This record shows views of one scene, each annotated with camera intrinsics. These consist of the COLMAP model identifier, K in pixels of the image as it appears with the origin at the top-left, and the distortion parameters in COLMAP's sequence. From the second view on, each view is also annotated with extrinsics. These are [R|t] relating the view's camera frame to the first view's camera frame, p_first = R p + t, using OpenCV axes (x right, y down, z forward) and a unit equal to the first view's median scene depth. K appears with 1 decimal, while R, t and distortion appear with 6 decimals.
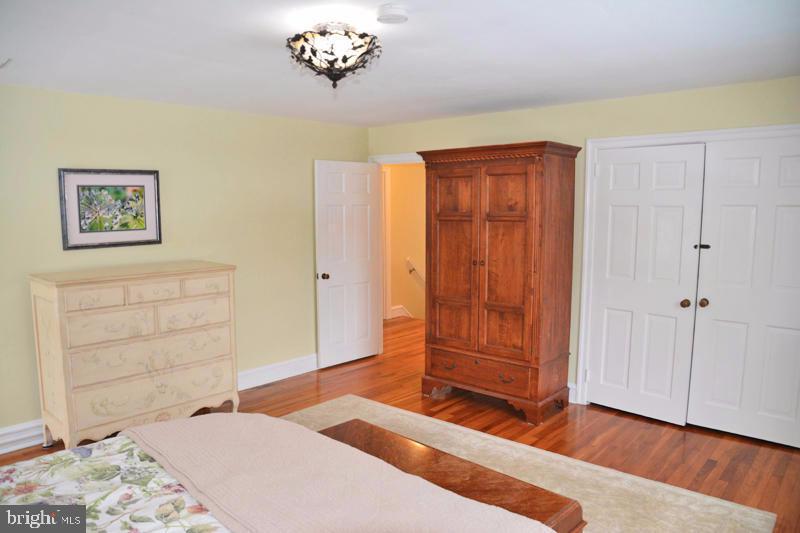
lens RADIAL K [[563.6, 0, 399.1], [0, 563.6, 266.8], [0, 0, 1]] dist [-0.125288, 0.072522]
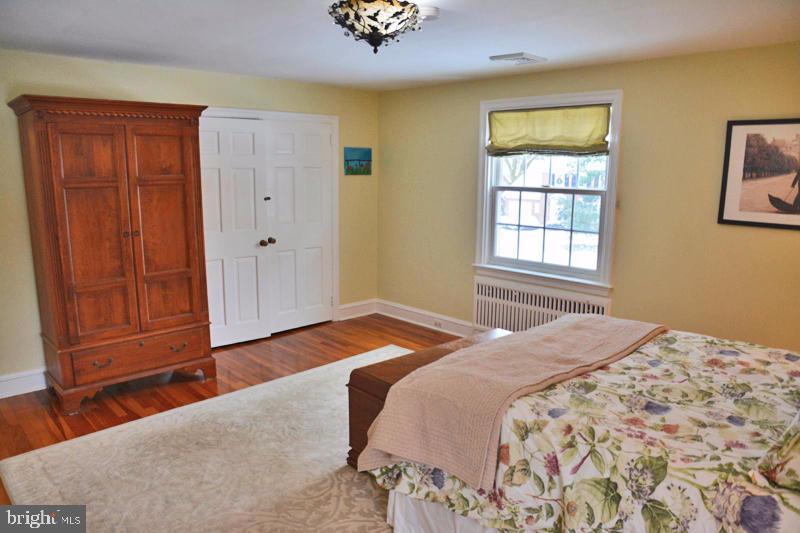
lens RADIAL K [[563.6, 0, 395.2], [0, 563.6, 270.4], [0, 0, 1]] dist [-0.125288, 0.072522]
pose [[0.085419, -0.173844, 0.981062, -0.686718], [0.103430, 0.980888, 0.164808, -0.050493], [-0.990962, 0.087394, 0.101767, 0.505062]]
